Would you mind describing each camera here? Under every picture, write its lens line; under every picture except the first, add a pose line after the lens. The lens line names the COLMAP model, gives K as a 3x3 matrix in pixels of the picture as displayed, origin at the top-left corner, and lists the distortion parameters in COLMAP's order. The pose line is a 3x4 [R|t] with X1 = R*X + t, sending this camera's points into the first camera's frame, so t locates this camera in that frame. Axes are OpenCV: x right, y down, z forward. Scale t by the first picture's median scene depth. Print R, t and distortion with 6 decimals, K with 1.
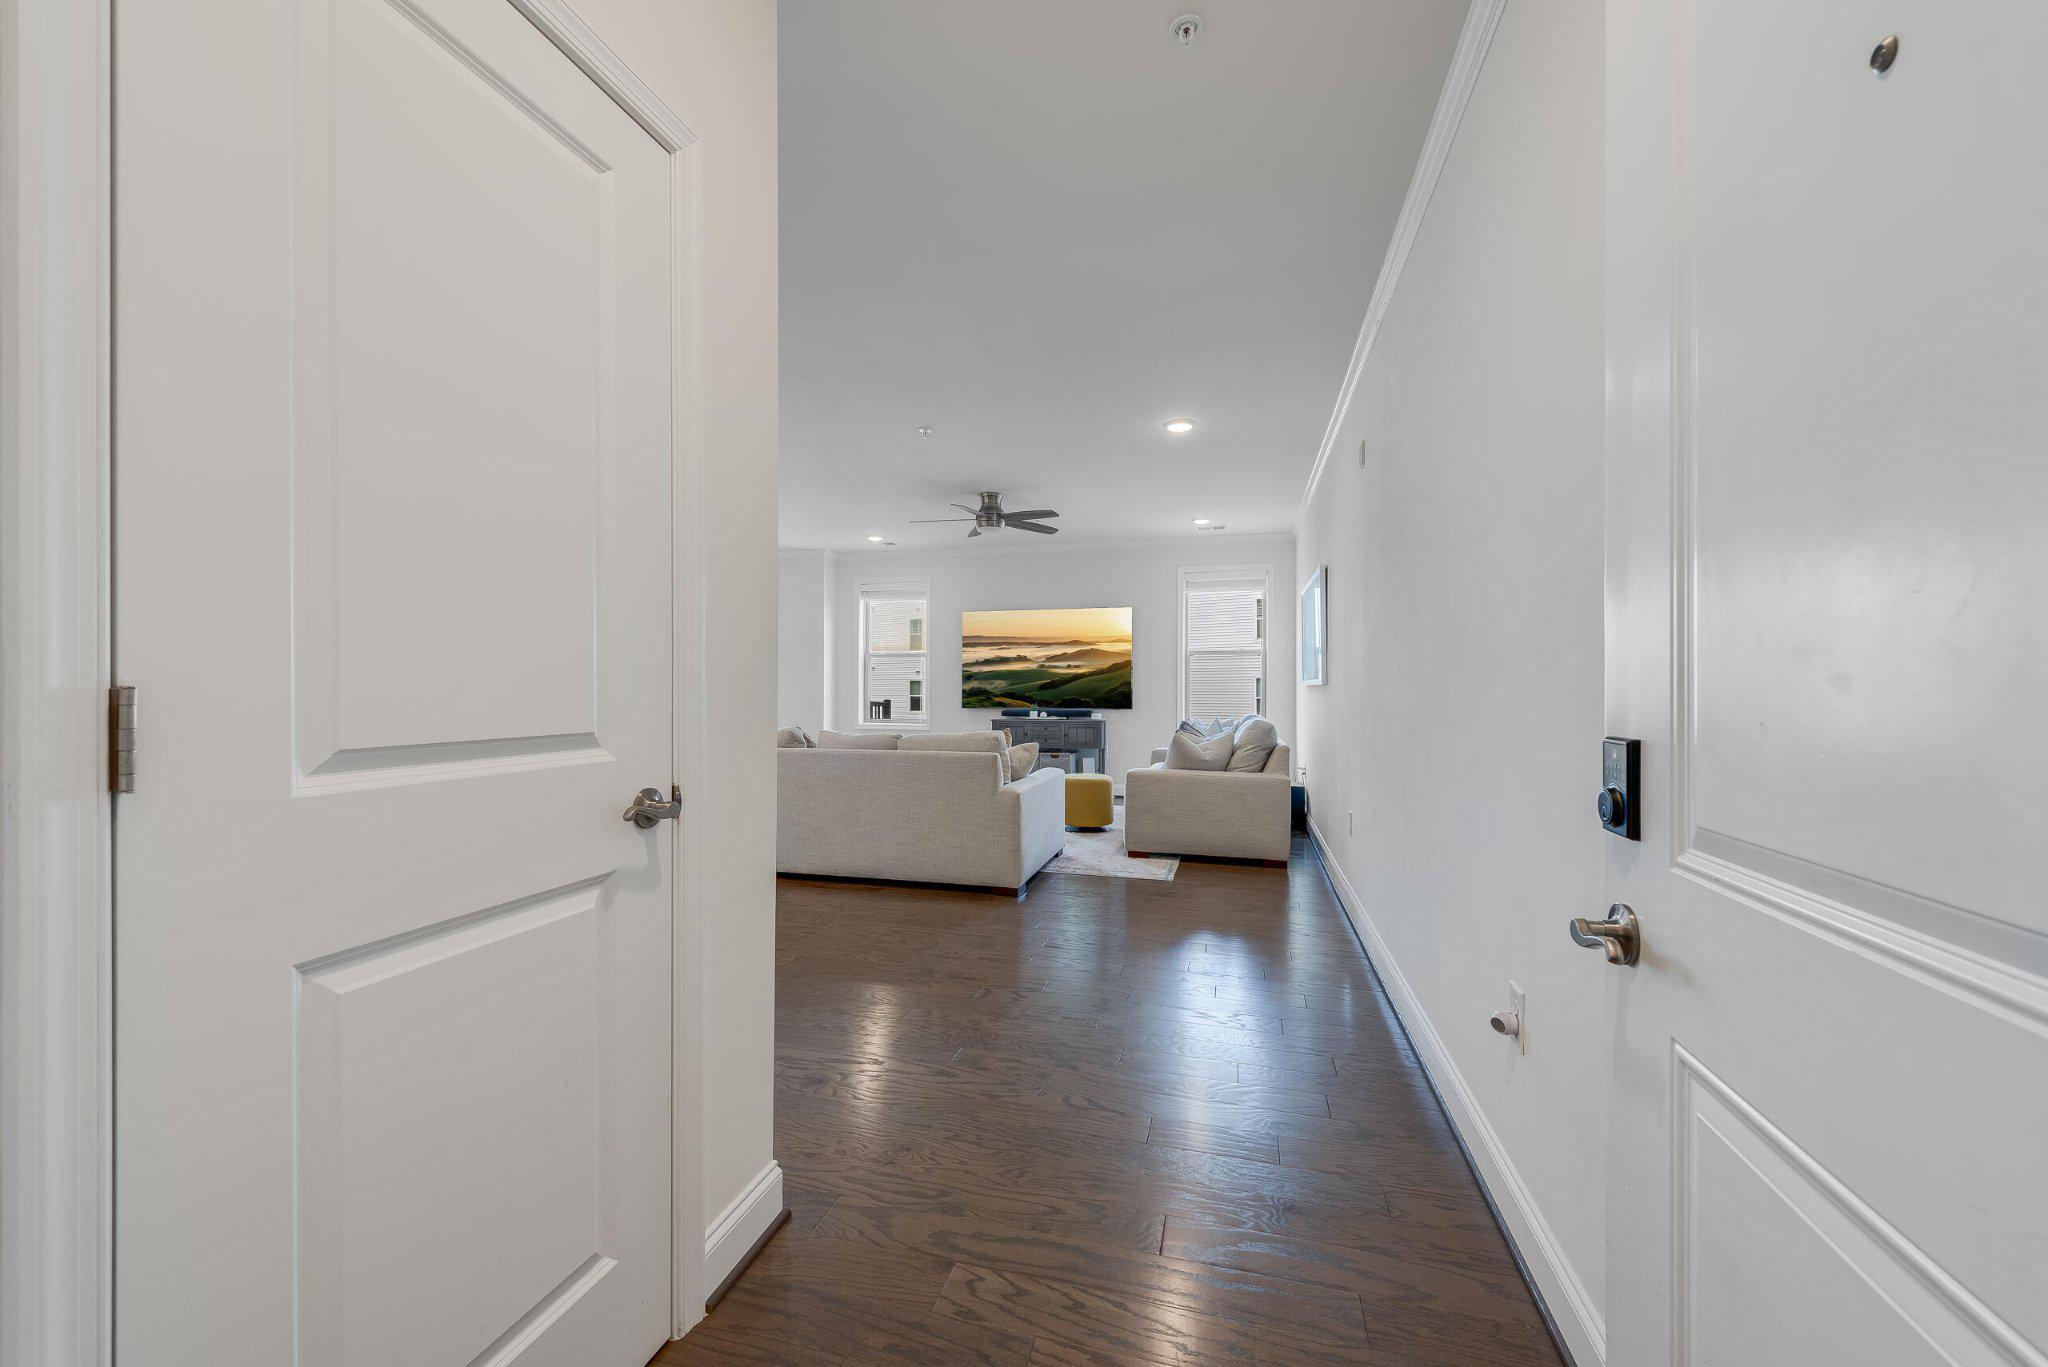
lens RADIAL K [[800.1, 0, 989.1], [0, 800.1, 680.0], [0, 0, 1]] dist [0.015495, -0.004545]
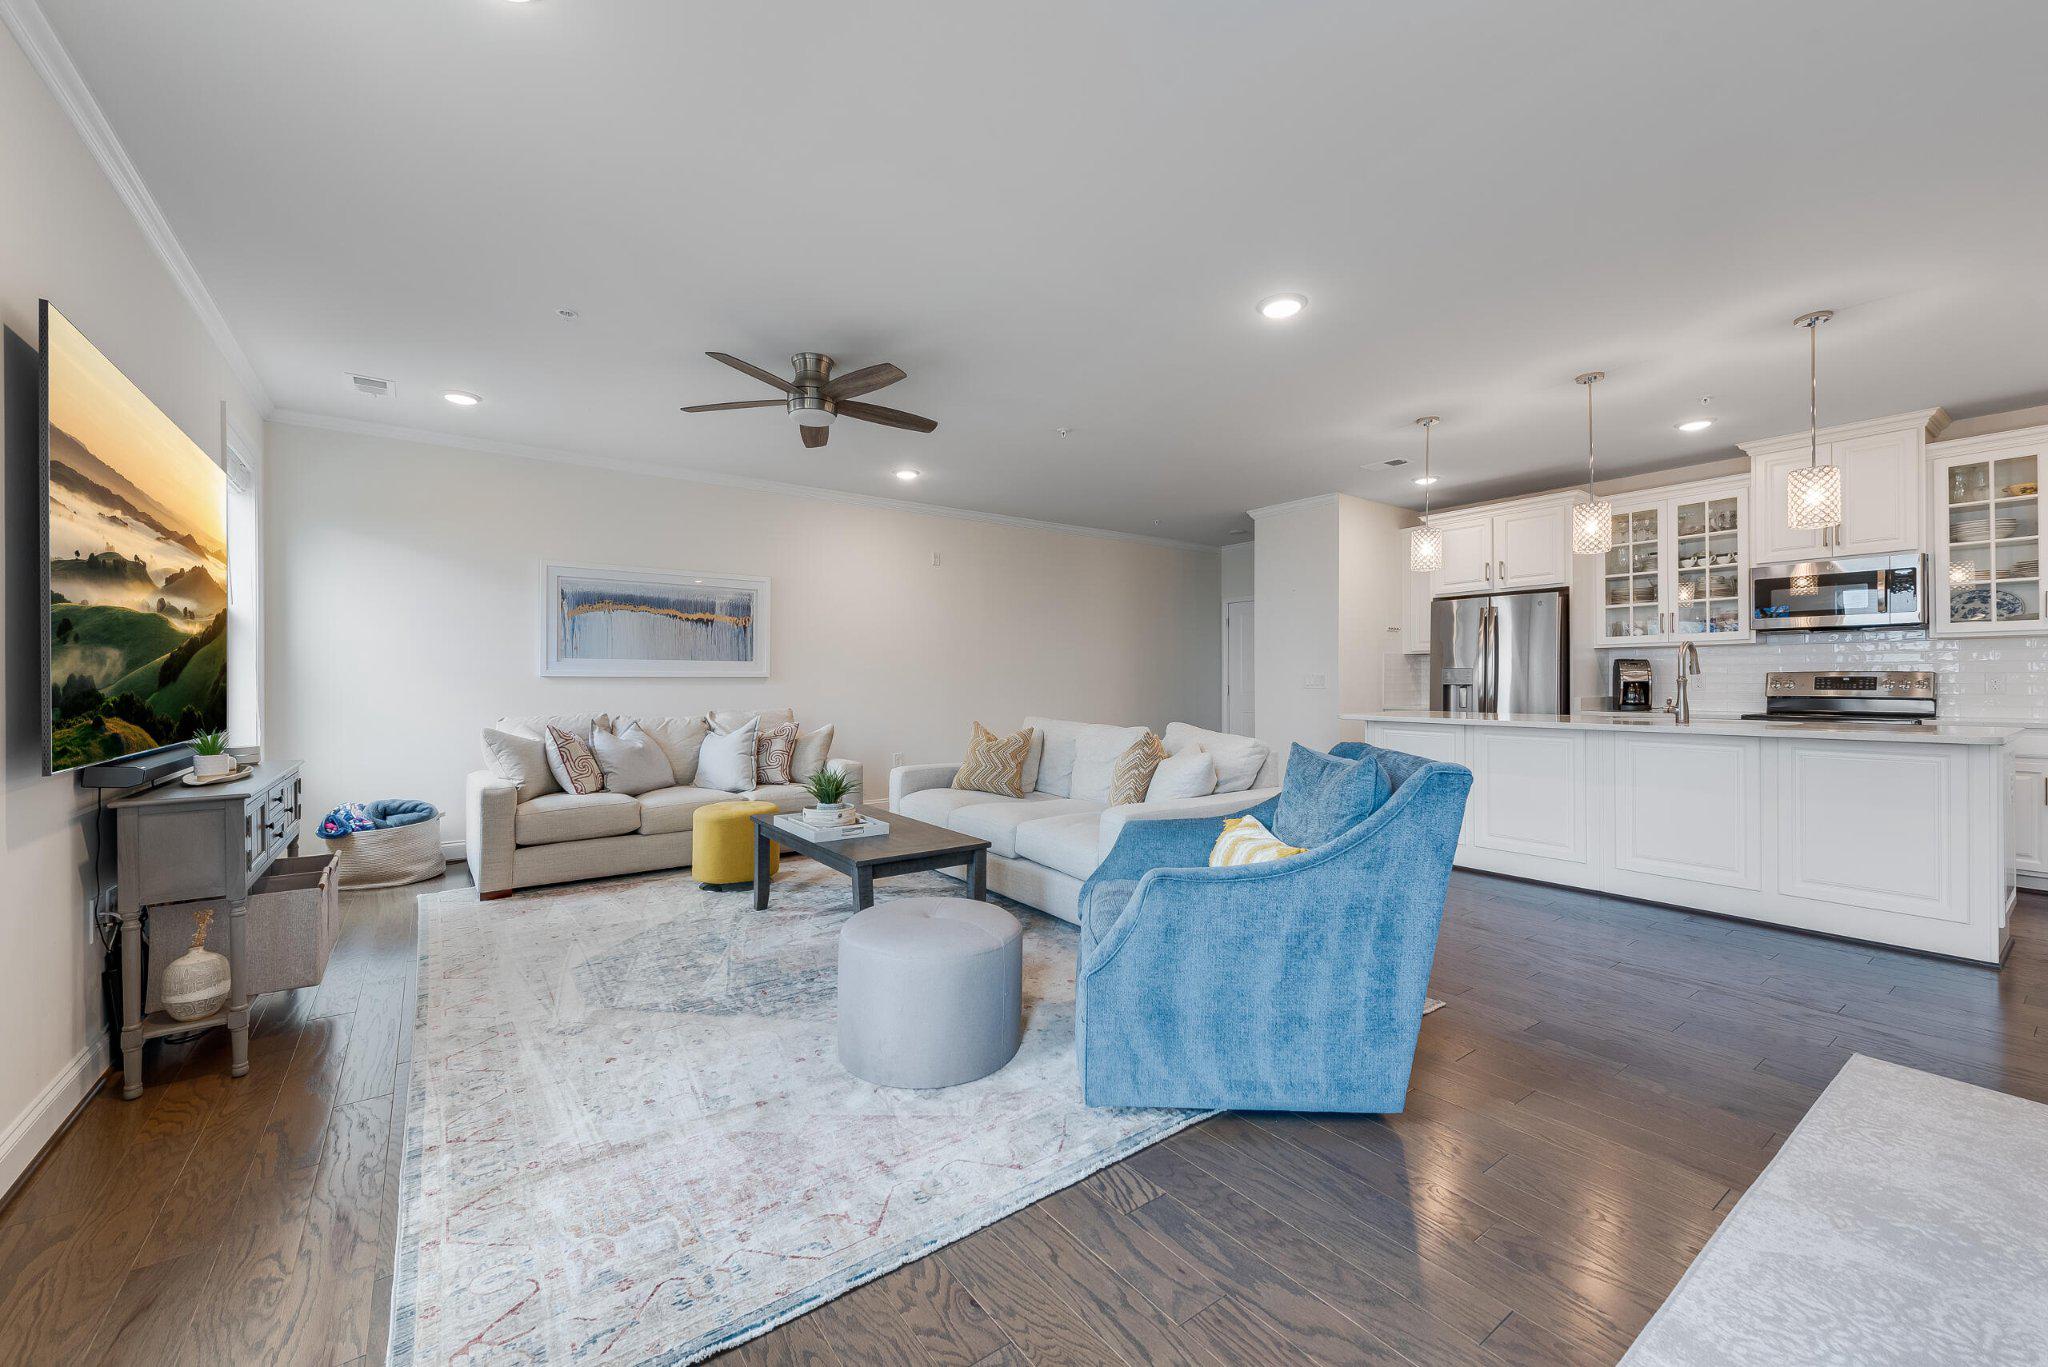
lens RADIAL K [[800.1, 0, 1017.3], [0, 800.1, 677.0], [0, 0, 1]] dist [0.015495, -0.004545]
pose [[-0.802167, 0.003168, 0.597092, -0.366878], [-0.005733, 0.999899, -0.013008, 0.011299], [-0.597073, -0.013857, -0.802067, 1.059551]]
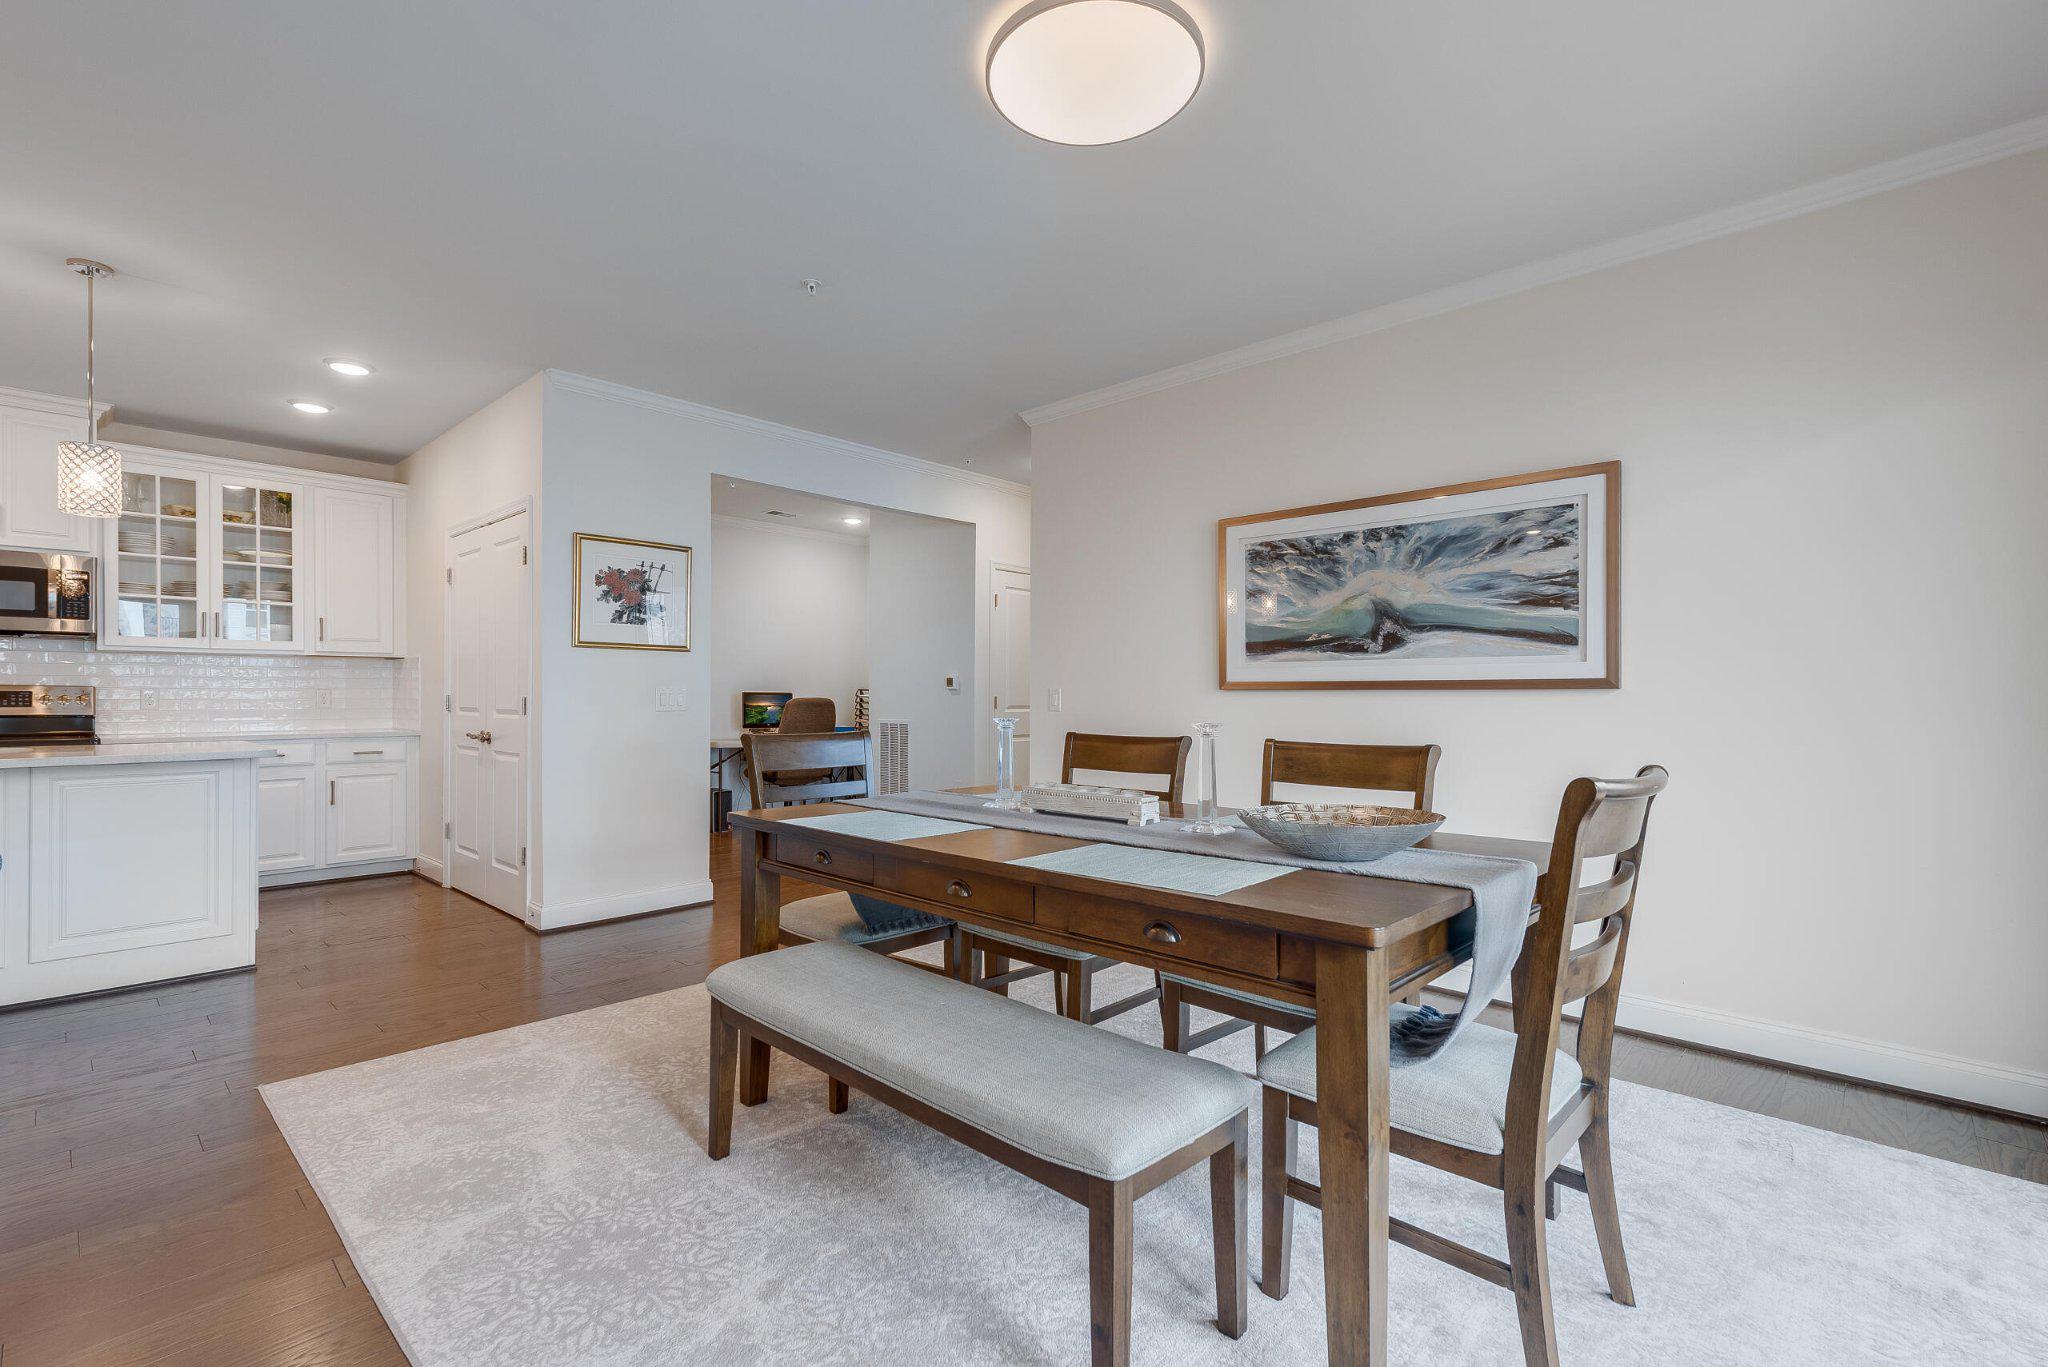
lens RADIAL K [[913.2, 0, 1012.6], [0, 913.2, 691.7], [0, 0, 1]] dist [0.018339, -0.005445]
pose [[-0.437256, -0.006280, -0.899315, -0.262467], [0.006679, 0.999925, -0.010230, 0.010053], [0.899312, -0.010480, -0.437181, 1.018767]]
